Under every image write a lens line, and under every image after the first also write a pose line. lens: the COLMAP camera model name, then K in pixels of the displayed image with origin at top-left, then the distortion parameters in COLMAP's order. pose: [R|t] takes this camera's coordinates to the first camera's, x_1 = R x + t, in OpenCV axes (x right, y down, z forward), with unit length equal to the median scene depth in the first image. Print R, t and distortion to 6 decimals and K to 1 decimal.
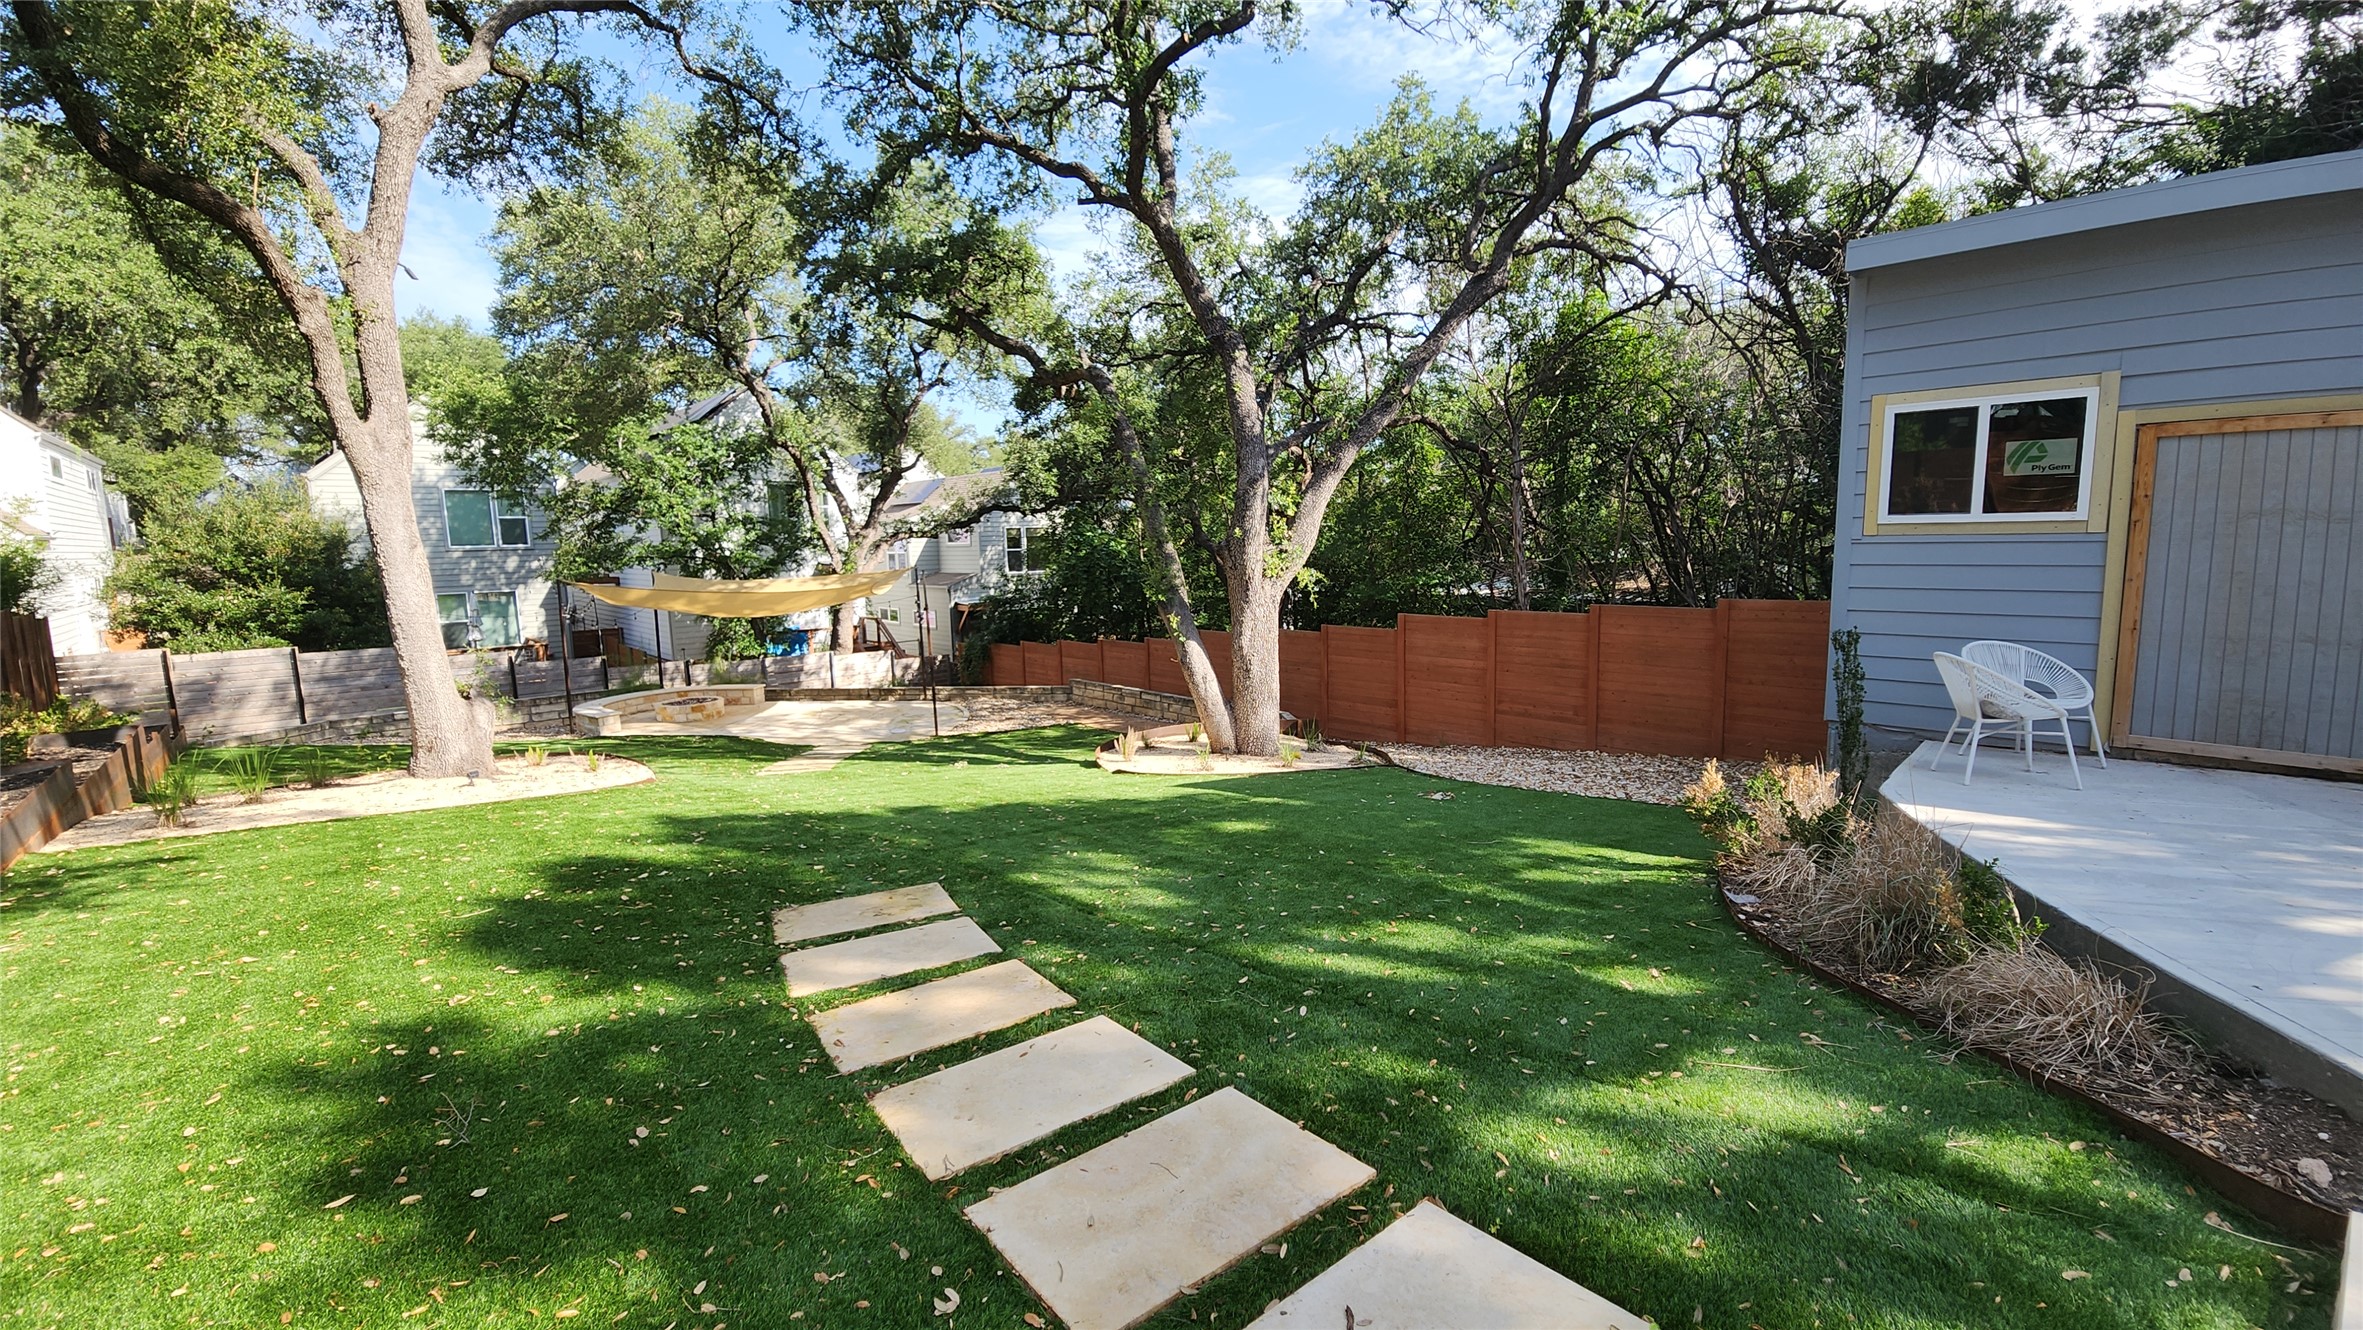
lens RADIAL K [[959.2, 0, 1182.5], [0, 959.2, 657.0], [0, 0, 1]] dist [0.015832, -0.013379]
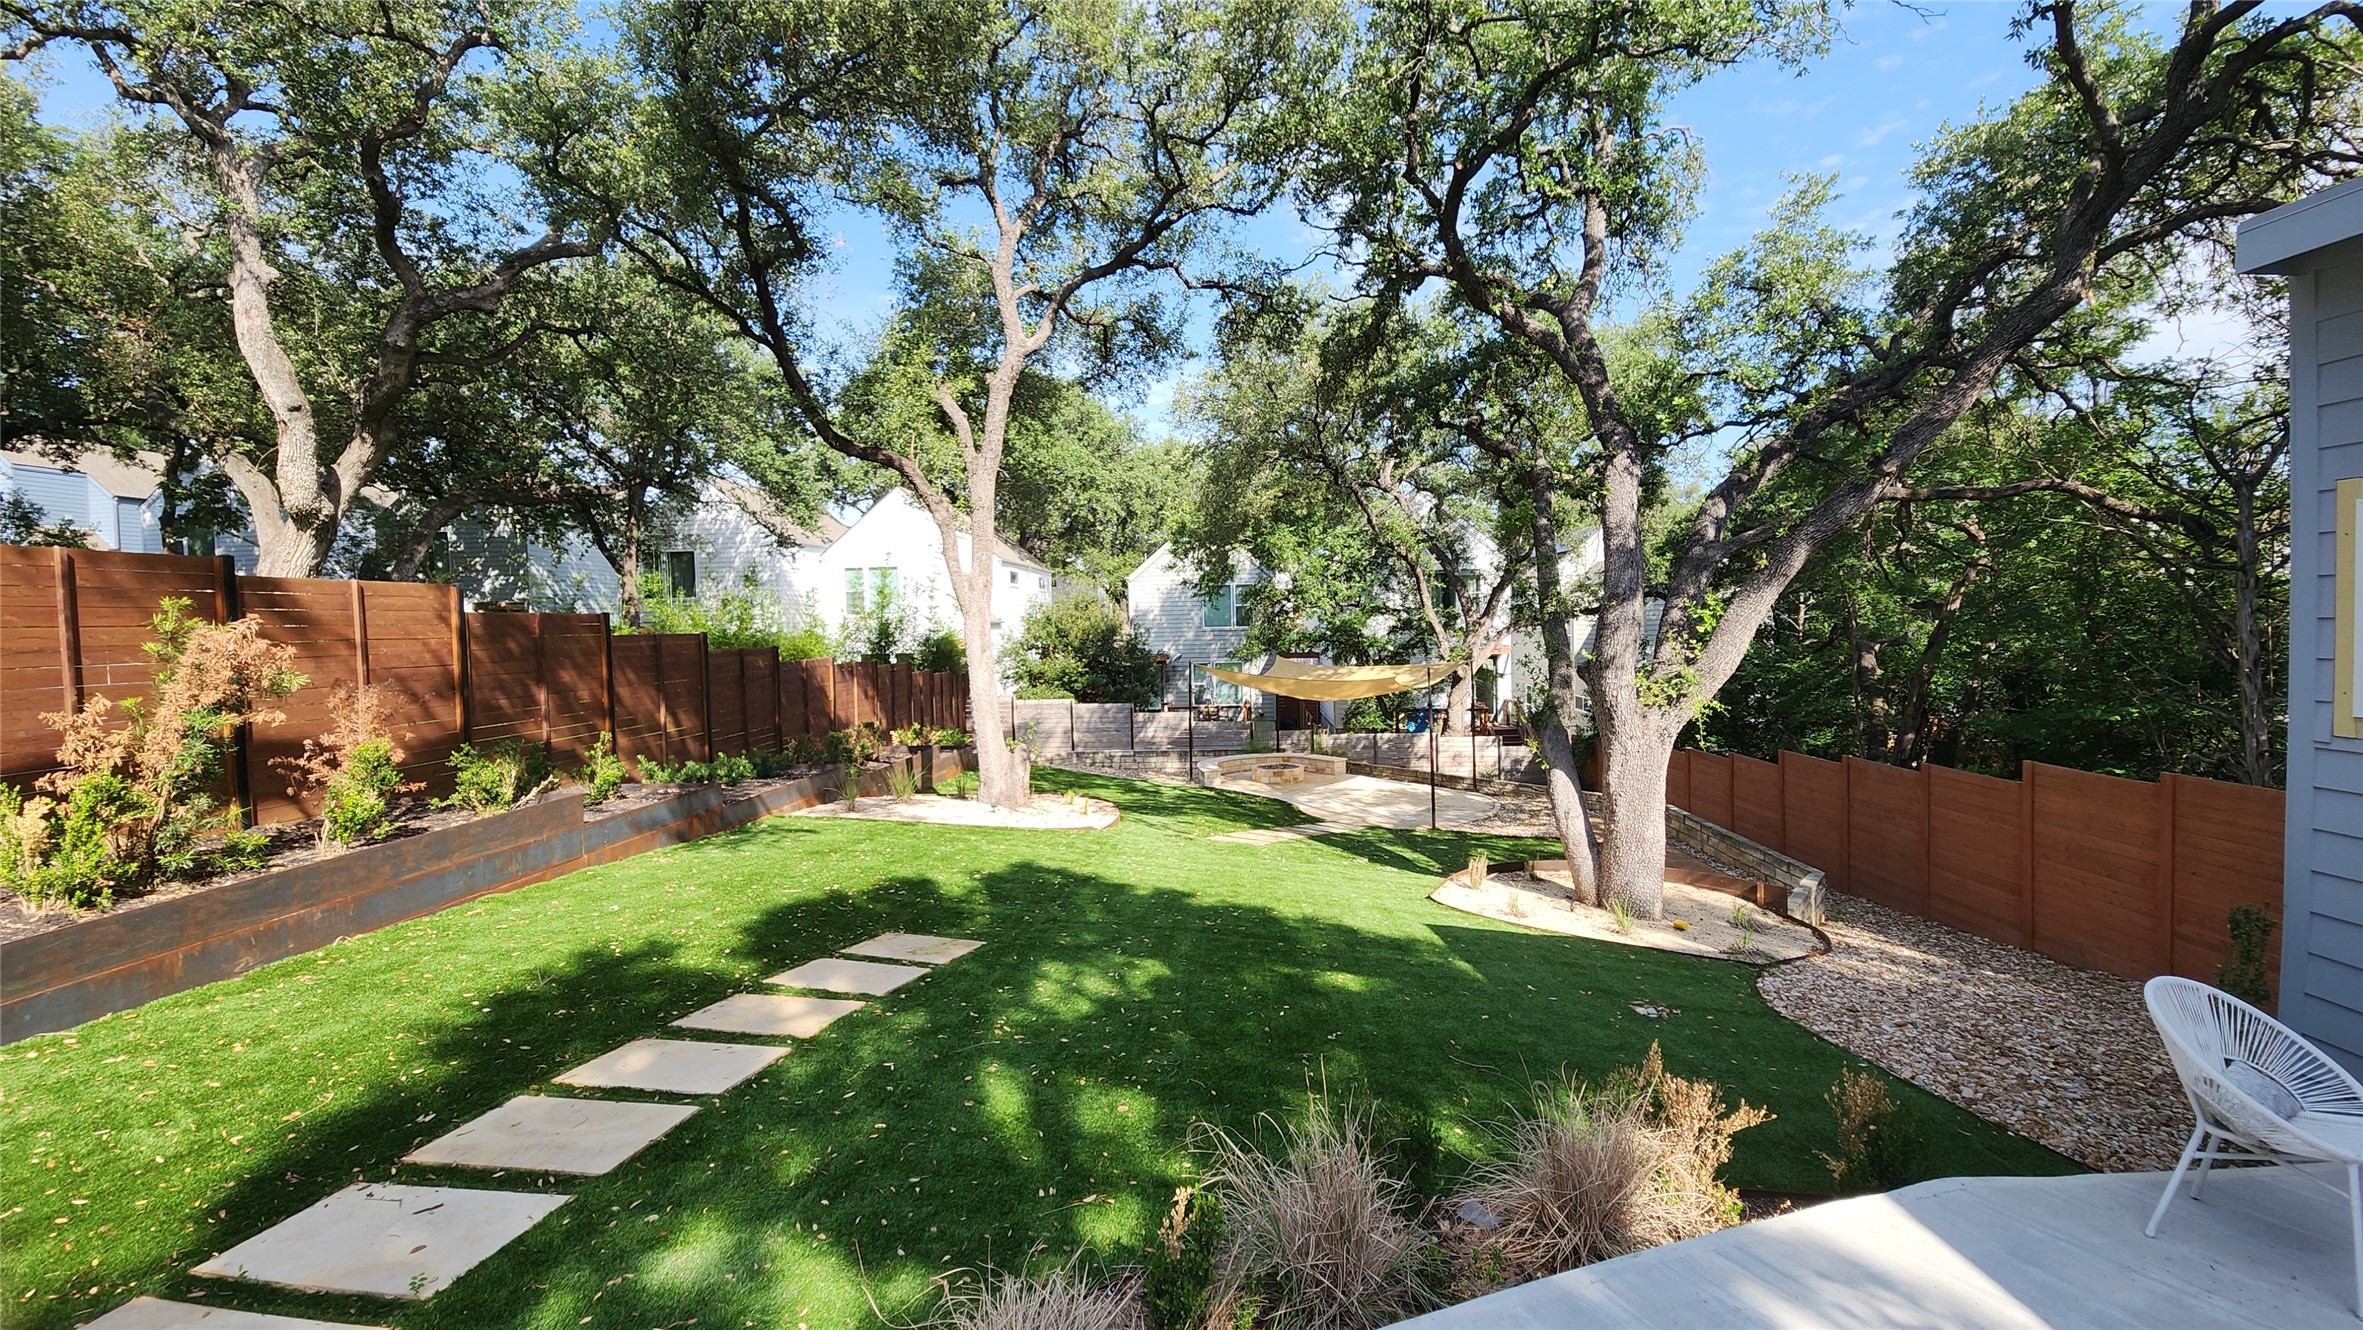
lens RADIAL K [[959.2, 0, 1182.5], [0, 959.2, 657.0], [0, 0, 1]] dist [0.015832, -0.013379]
pose [[0.704235, 0.035471, -0.709081, 0.388415], [-0.085245, 0.995750, -0.034851, -0.059021], [0.704831, 0.084989, 0.704266, 0.108998]]
